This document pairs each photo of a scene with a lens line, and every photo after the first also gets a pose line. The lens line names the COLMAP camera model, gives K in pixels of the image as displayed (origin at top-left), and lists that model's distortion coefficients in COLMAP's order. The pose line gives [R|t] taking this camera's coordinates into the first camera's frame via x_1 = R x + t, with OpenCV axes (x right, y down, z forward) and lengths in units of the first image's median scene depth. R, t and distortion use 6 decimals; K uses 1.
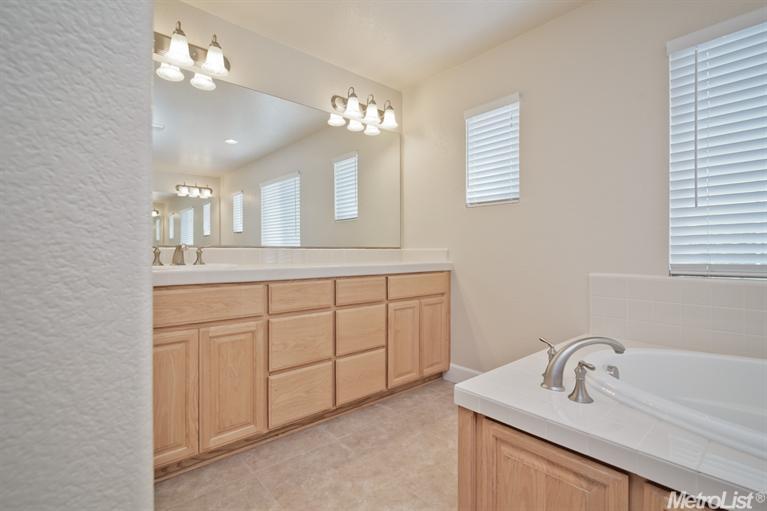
lens RADIAL K [[359.2, 0, 387.5], [0, 359.2, 254.9], [0, 0, 1]] dist [-0.013918, -0.000365]
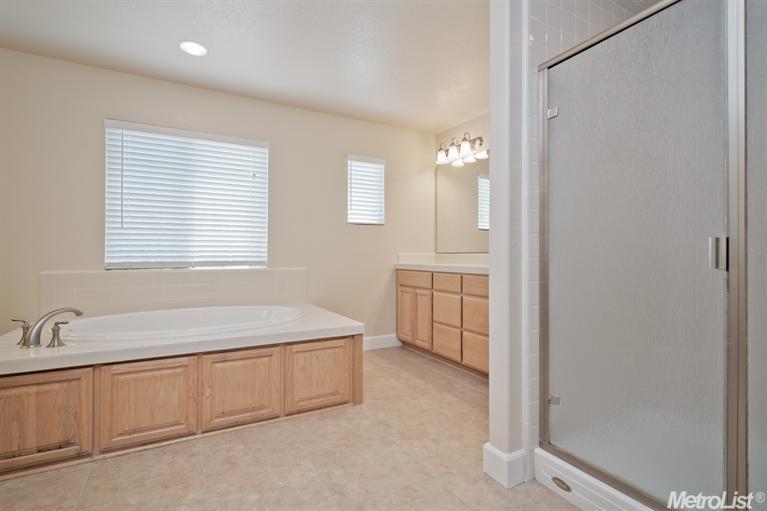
lens RADIAL K [[359.2, 0, 387.2], [0, 359.2, 254.8], [0, 0, 1]] dist [-0.013918, -0.000365]
pose [[-0.207612, -0.000544, -0.978211, 1.269970], [-0.015169, 0.999881, 0.002663, -0.011126], [0.978094, 0.015391, -0.207596, 0.948236]]
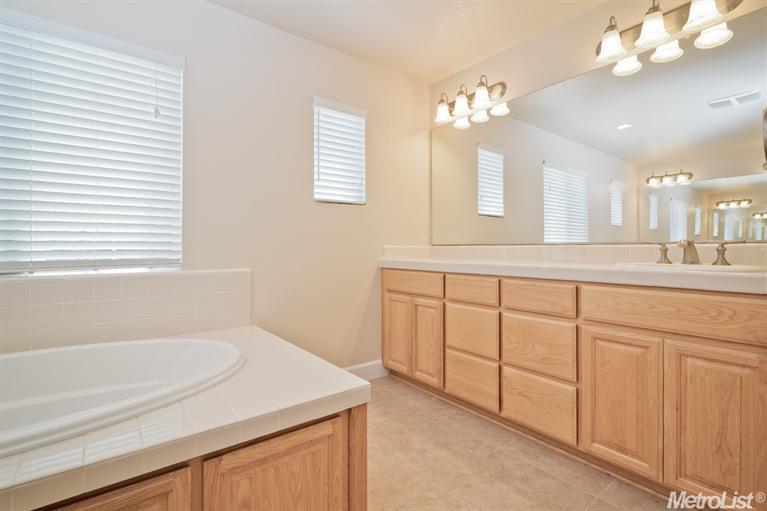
lens RADIAL K [[359.2, 0, 378.9], [0, 359.2, 247.5], [0, 0, 1]] dist [-0.013918, -0.000365]
pose [[-0.078237, -0.000586, -0.996935, 0.771301], [-0.011989, 0.999928, 0.000353, -0.008235], [0.996863, 0.011980, -0.078239, 0.712233]]
